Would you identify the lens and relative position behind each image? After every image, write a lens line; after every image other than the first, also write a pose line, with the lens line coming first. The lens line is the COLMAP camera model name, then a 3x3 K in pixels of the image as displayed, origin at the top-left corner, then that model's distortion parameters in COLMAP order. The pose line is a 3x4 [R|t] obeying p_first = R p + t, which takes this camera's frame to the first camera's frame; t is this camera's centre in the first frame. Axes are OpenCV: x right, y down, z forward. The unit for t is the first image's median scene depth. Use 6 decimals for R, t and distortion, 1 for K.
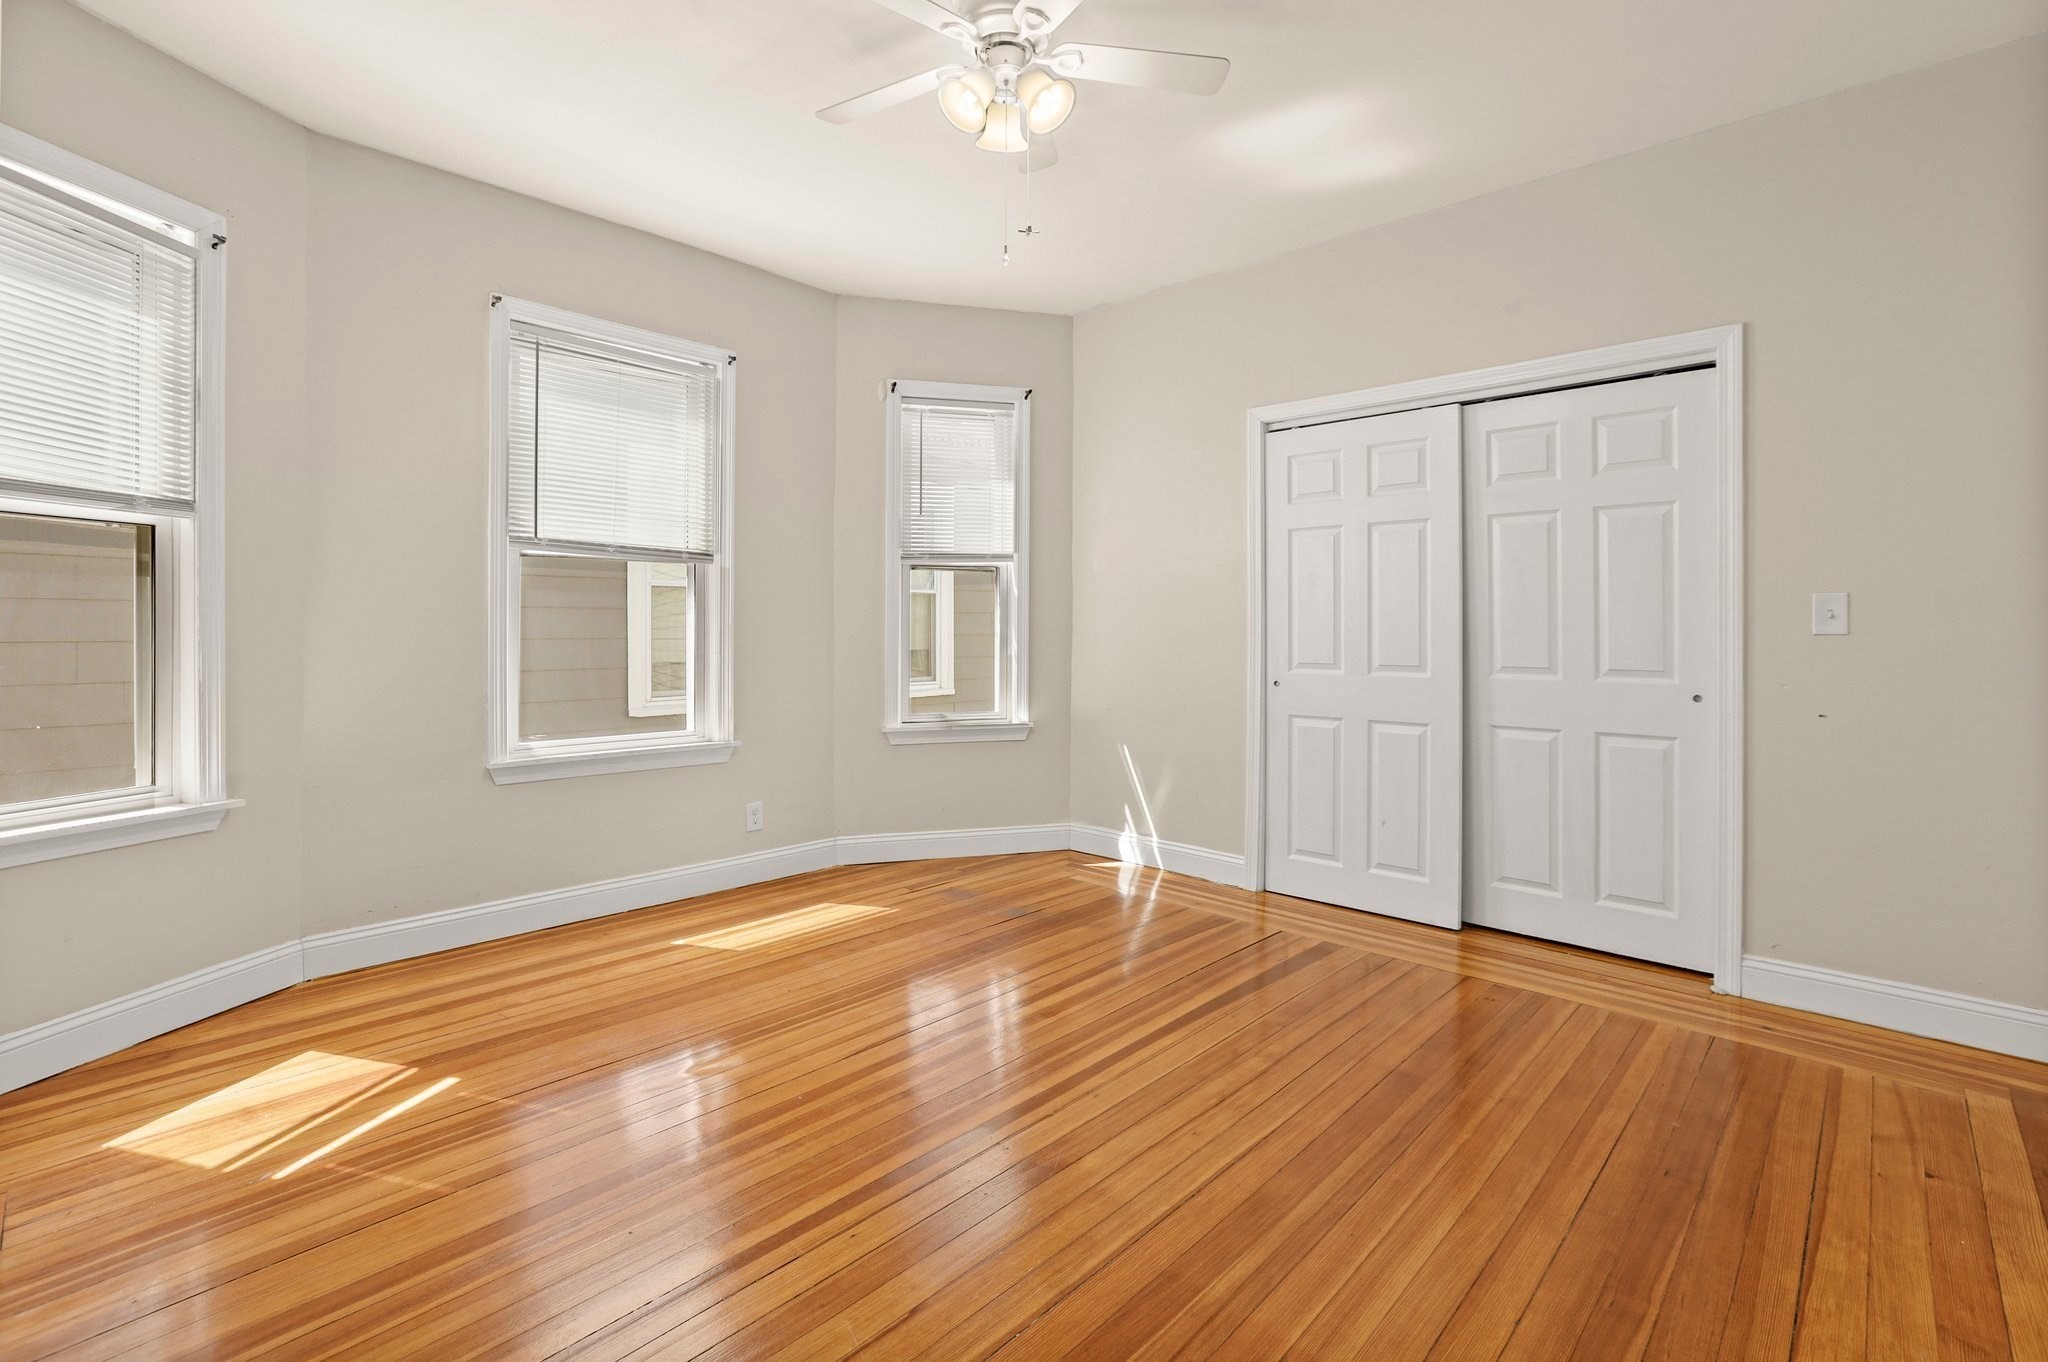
lens RADIAL K [[936.8, 0, 1027.6], [0, 936.8, 631.9], [0, 0, 1]] dist [-0.035972, 0.015076]
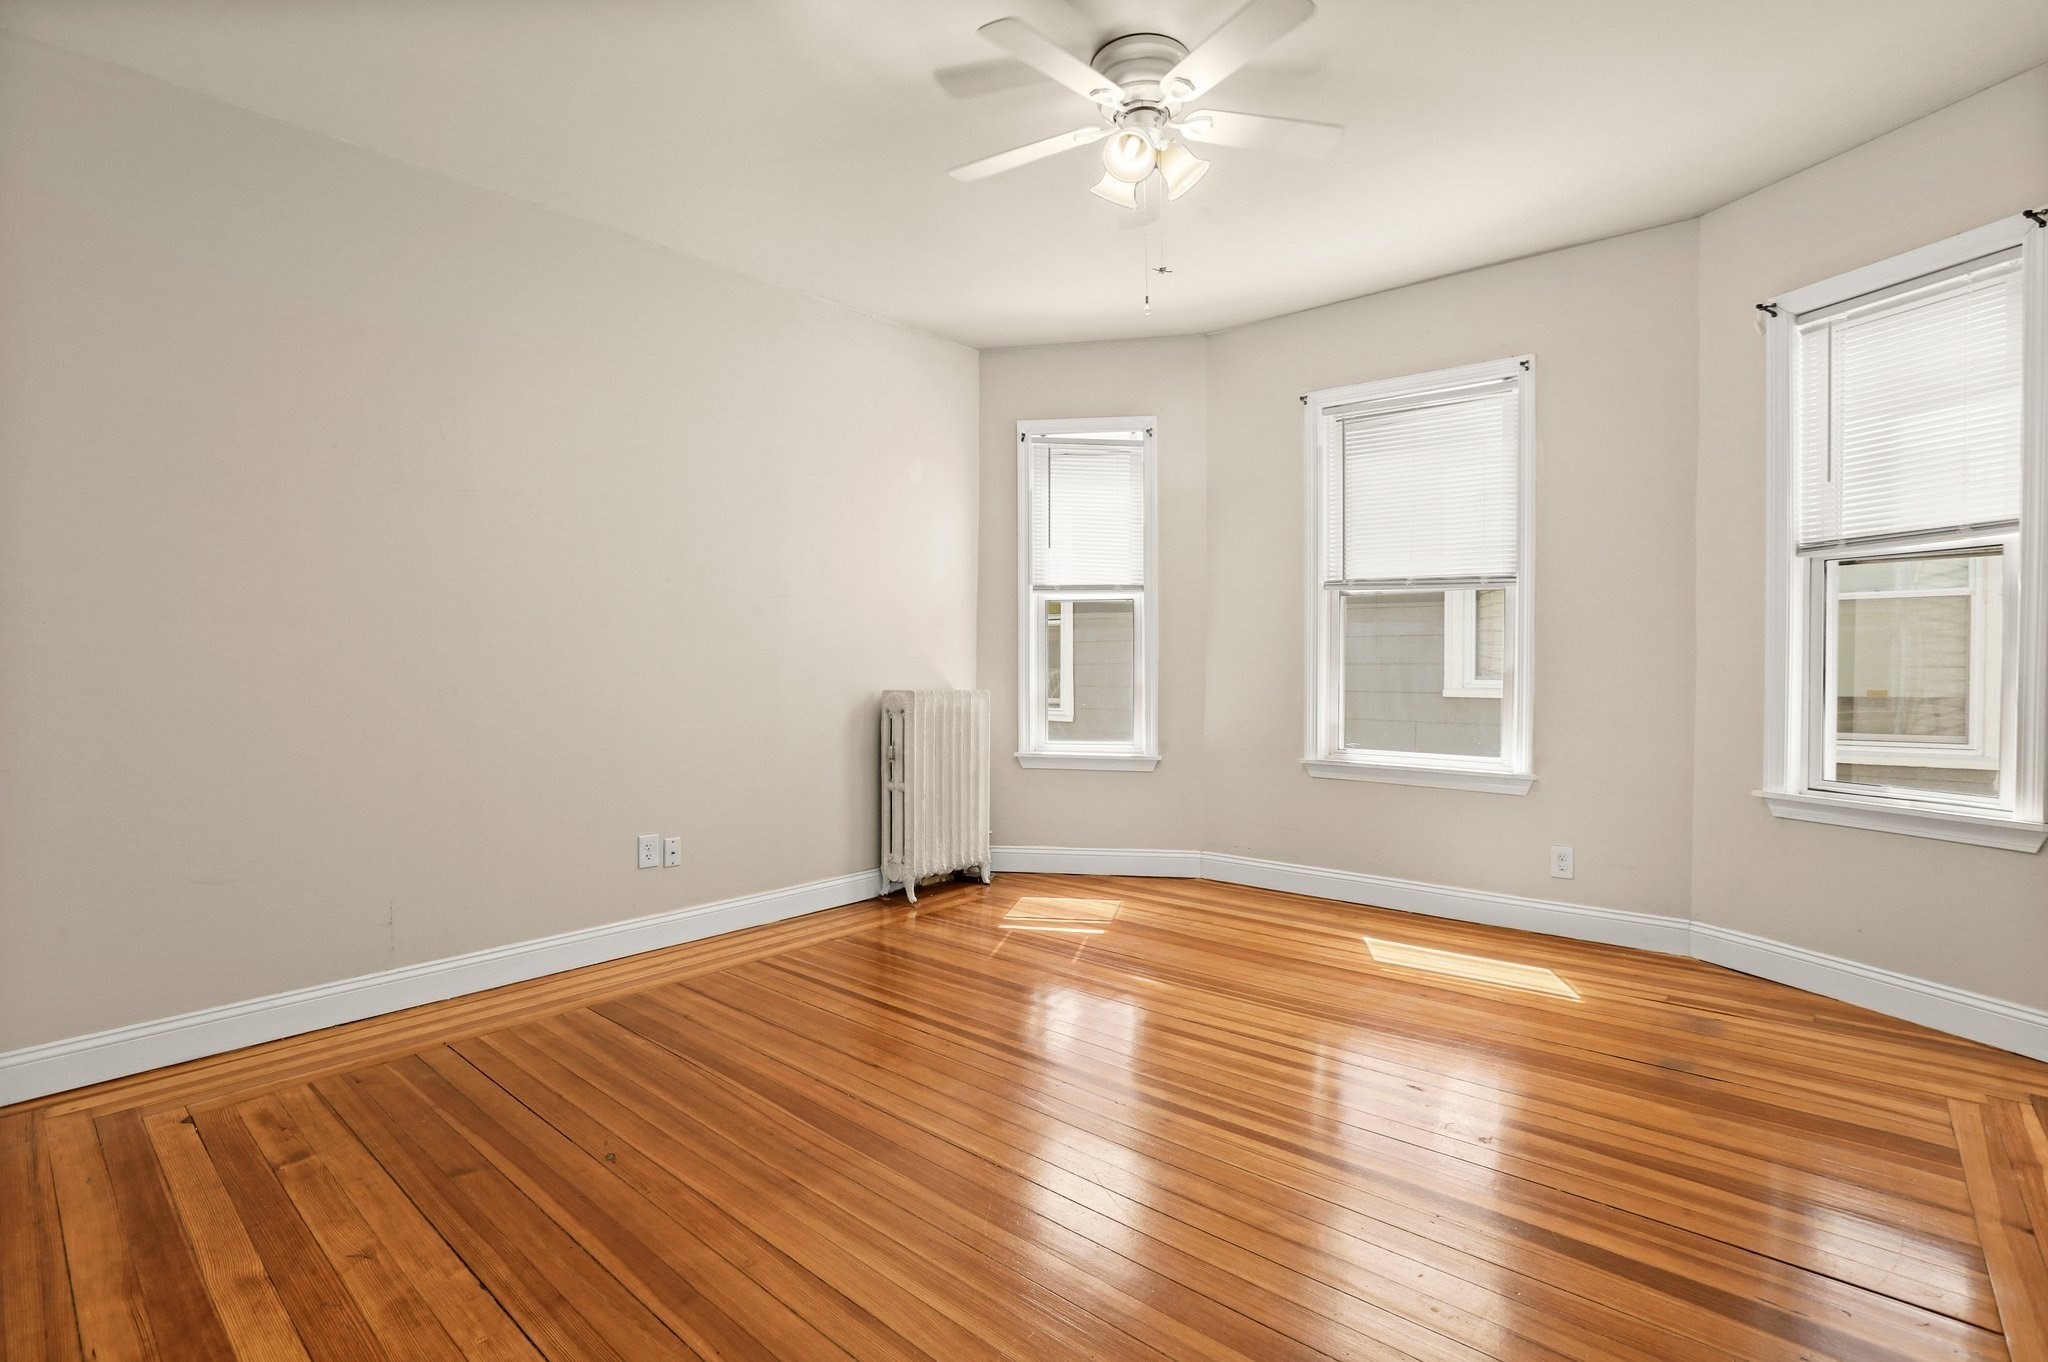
lens RADIAL K [[936.8, 0, 1022.9], [0, 936.8, 676.6], [0, 0, 1]] dist [-0.035972, 0.015076]
pose [[0.054340, 0.017487, -0.998369, 0.670469], [-0.000254, 0.999847, 0.017499, 0.003754], [0.998522, -0.000697, 0.054336, 0.510236]]
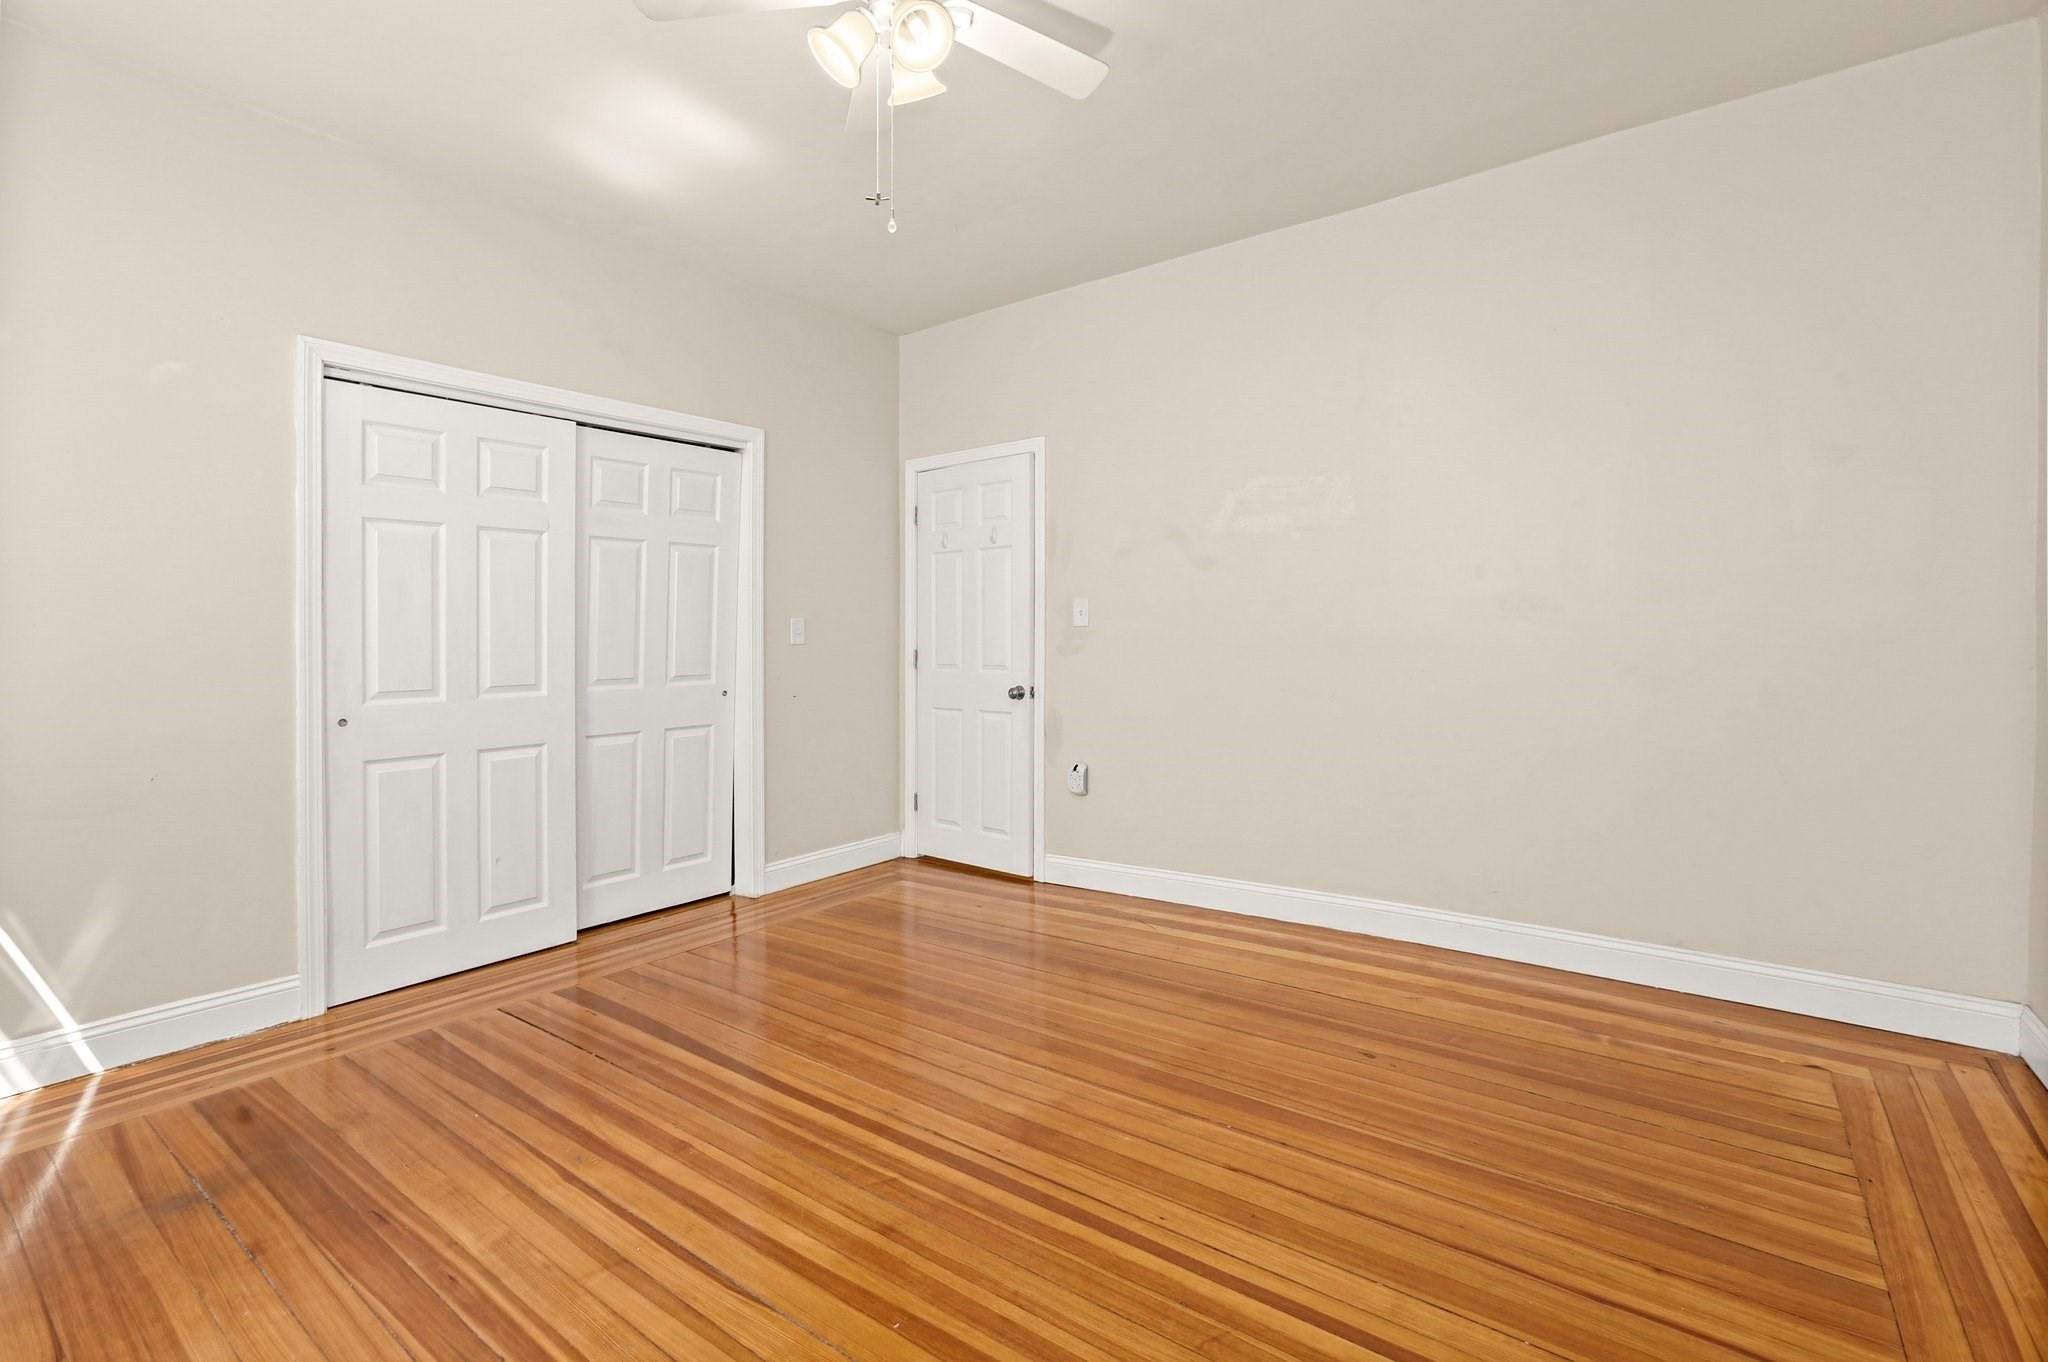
lens RADIAL K [[936.8, 0, 1011.2], [0, 936.8, 674.4], [0, 0, 1]] dist [-0.035972, 0.015076]
pose [[-0.112051, -0.040125, 0.992892, -0.586274], [0.016384, 0.998974, 0.042220, -0.005742], [-0.993567, 0.020998, -0.111278, 0.626584]]
